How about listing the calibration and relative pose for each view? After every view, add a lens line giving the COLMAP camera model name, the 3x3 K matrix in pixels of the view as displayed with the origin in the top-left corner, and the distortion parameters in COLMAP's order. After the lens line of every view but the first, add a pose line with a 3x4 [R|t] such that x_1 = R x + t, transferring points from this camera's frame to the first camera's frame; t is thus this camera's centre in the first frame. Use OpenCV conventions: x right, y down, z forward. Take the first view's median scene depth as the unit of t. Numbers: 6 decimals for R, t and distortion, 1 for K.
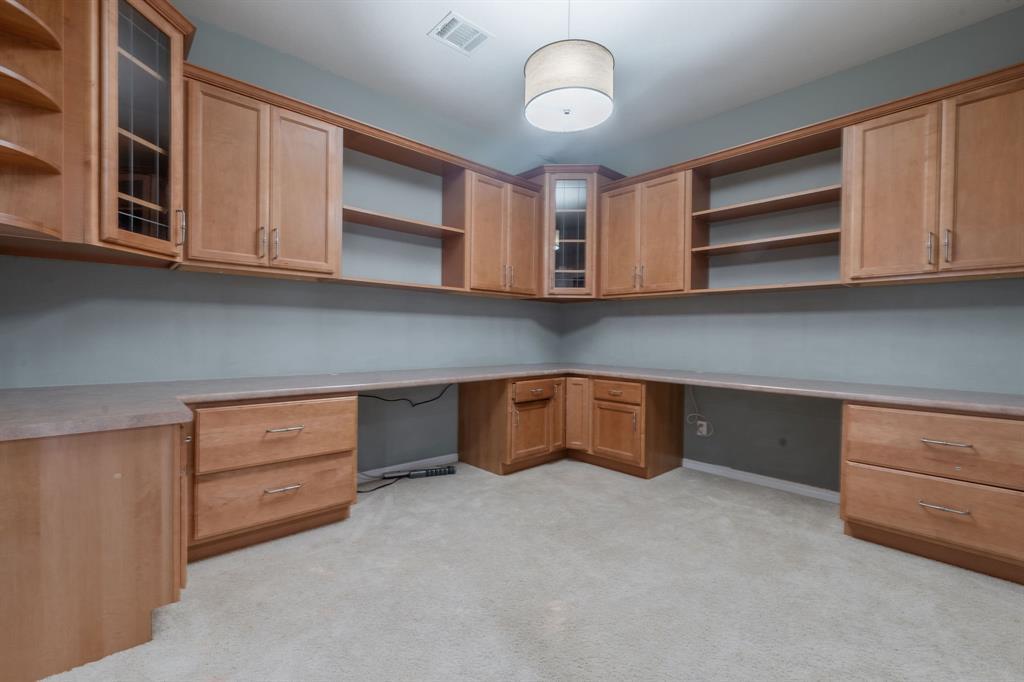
lens RADIAL K [[437.8, 0, 507.1], [0, 437.8, 341.4], [0, 0, 1]] dist [-0.006889, 0.002117]
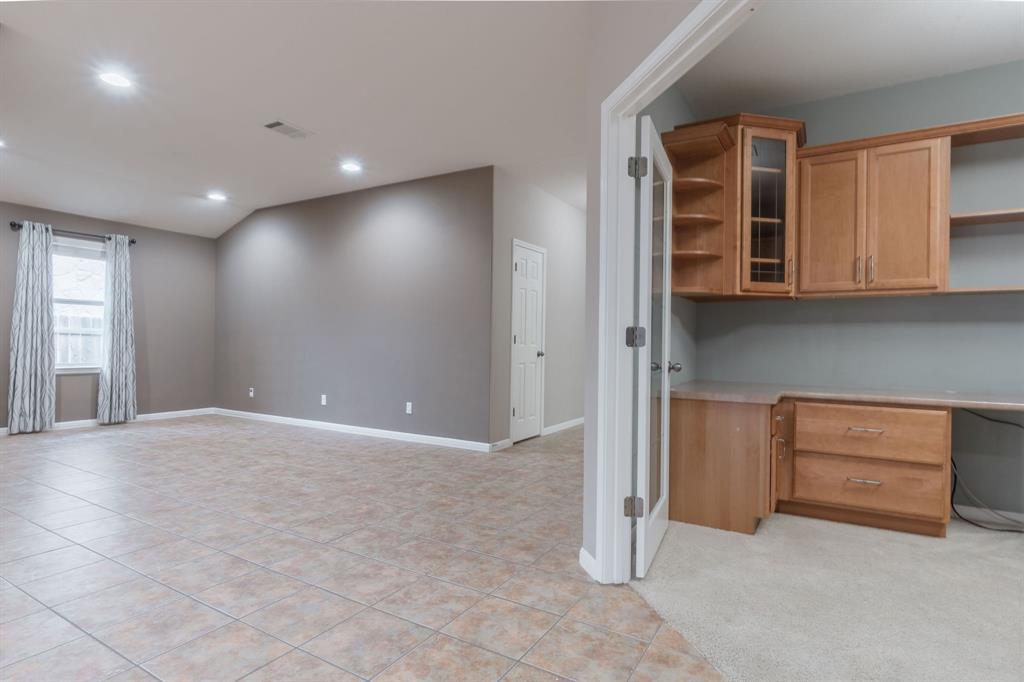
lens RADIAL K [[536.7, 0, 506.7], [0, 536.7, 342.8], [0, 0, 1]] dist [0.000625, -0.000088]
pose [[0.280615, -0.010988, -0.959758, 0.595906], [-0.022354, 0.999588, -0.017980, 0.015681], [0.959560, 0.026500, 0.280254, -0.323961]]
